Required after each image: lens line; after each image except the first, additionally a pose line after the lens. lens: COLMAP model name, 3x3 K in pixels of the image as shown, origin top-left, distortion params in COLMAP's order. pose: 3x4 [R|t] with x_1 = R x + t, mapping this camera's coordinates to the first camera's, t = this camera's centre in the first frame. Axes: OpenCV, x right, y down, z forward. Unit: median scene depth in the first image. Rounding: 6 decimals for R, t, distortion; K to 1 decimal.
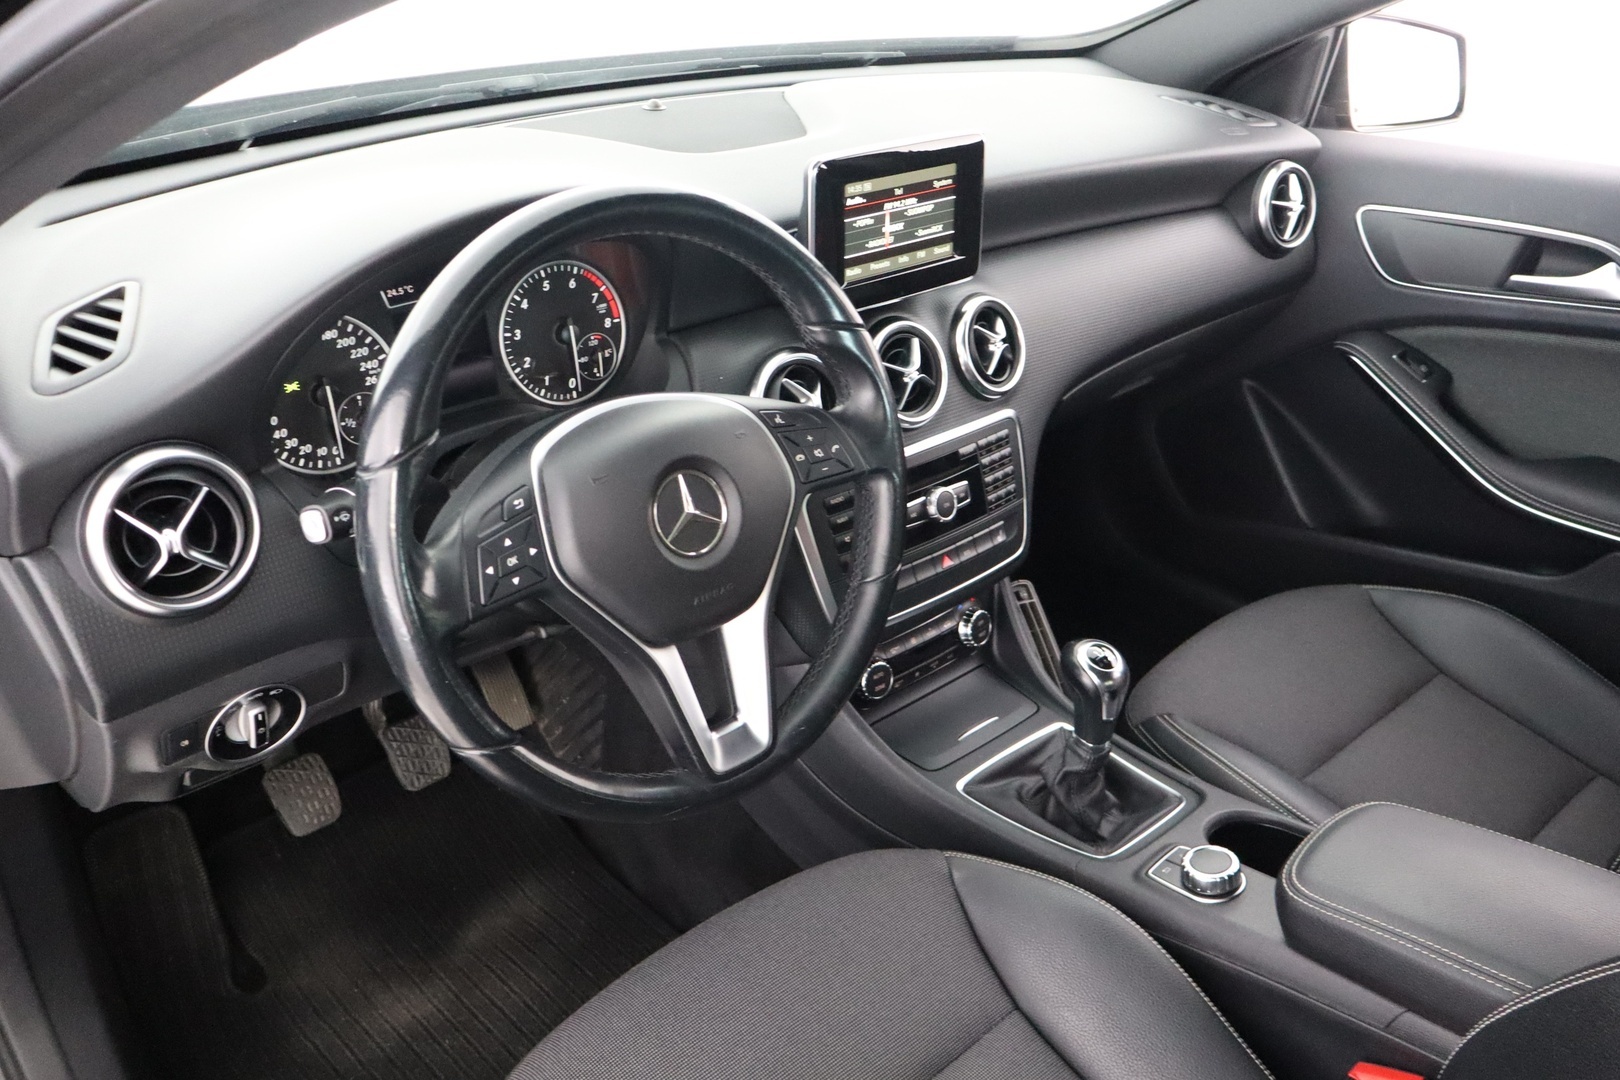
lens RADIAL K [[1359.4, 0, 810.0], [0, 1359.4, 540.0], [0, 0, 1]] dist [-0.010830, -0.002532]
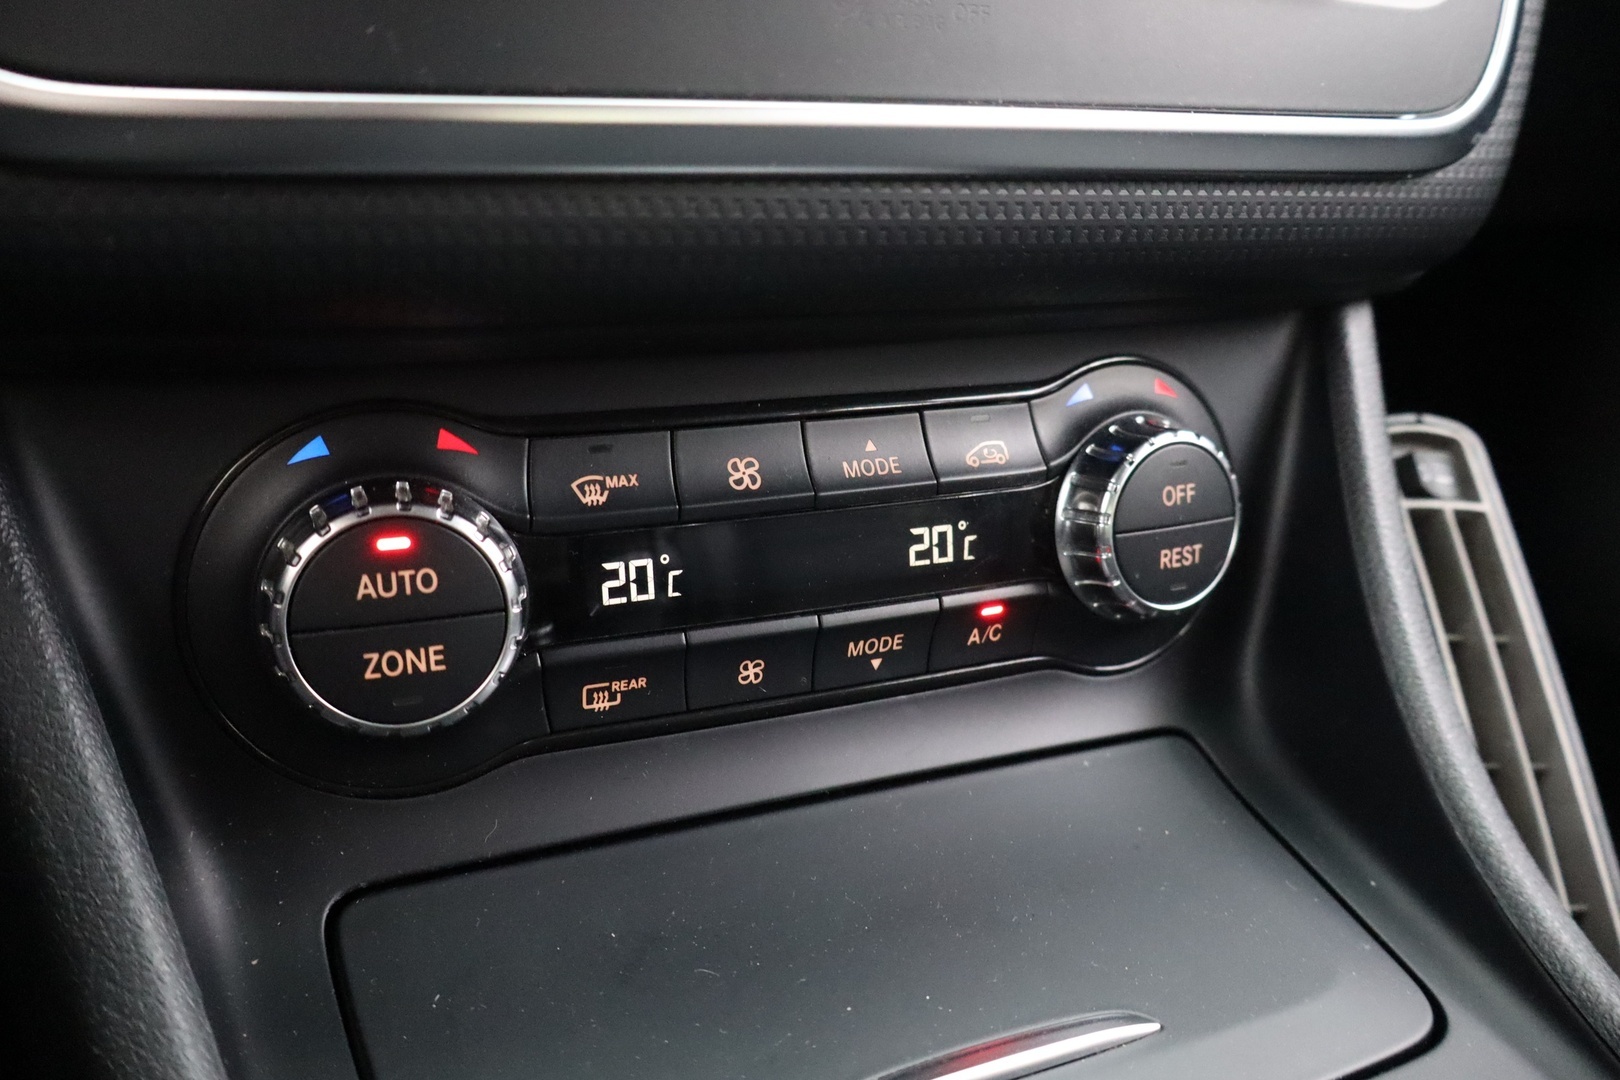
lens RADIAL K [[1366.9, 0, 810.0], [0, 1366.9, 540.0], [0, 0, 1]] dist [-0.002548, -0.009324]
pose [[0.947951, 0.145558, -0.283199, 0.144367], [-0.178790, 0.979277, -0.095138, 0.103760], [0.263482, 0.140819, 0.954331, 0.879346]]
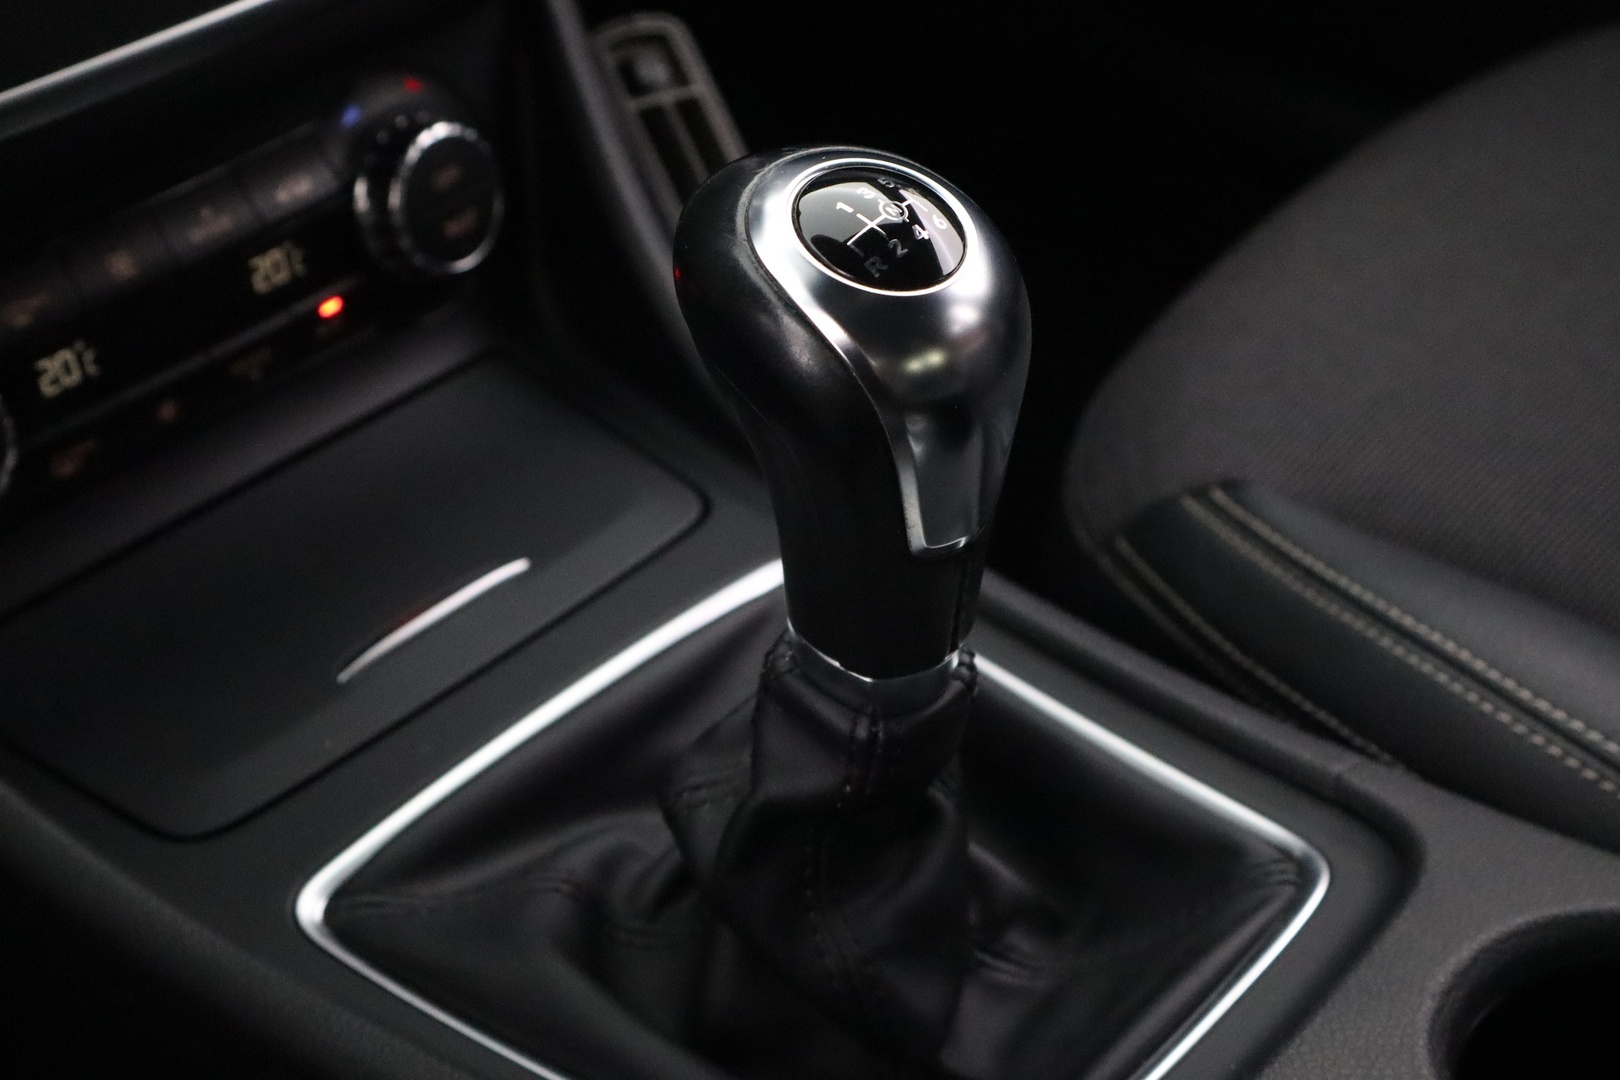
lens RADIAL K [[2346.4, 0, 809.5], [0, 2346.4, 627.3], [0, 0, 1]] dist [-0.002872, -0.015843]
pose [[0.991876, -0.095446, 0.084094, 0.160709], [0.079078, 0.980463, 0.180109, 0.075871], [-0.099642, -0.171996, 0.980045, 0.626355]]
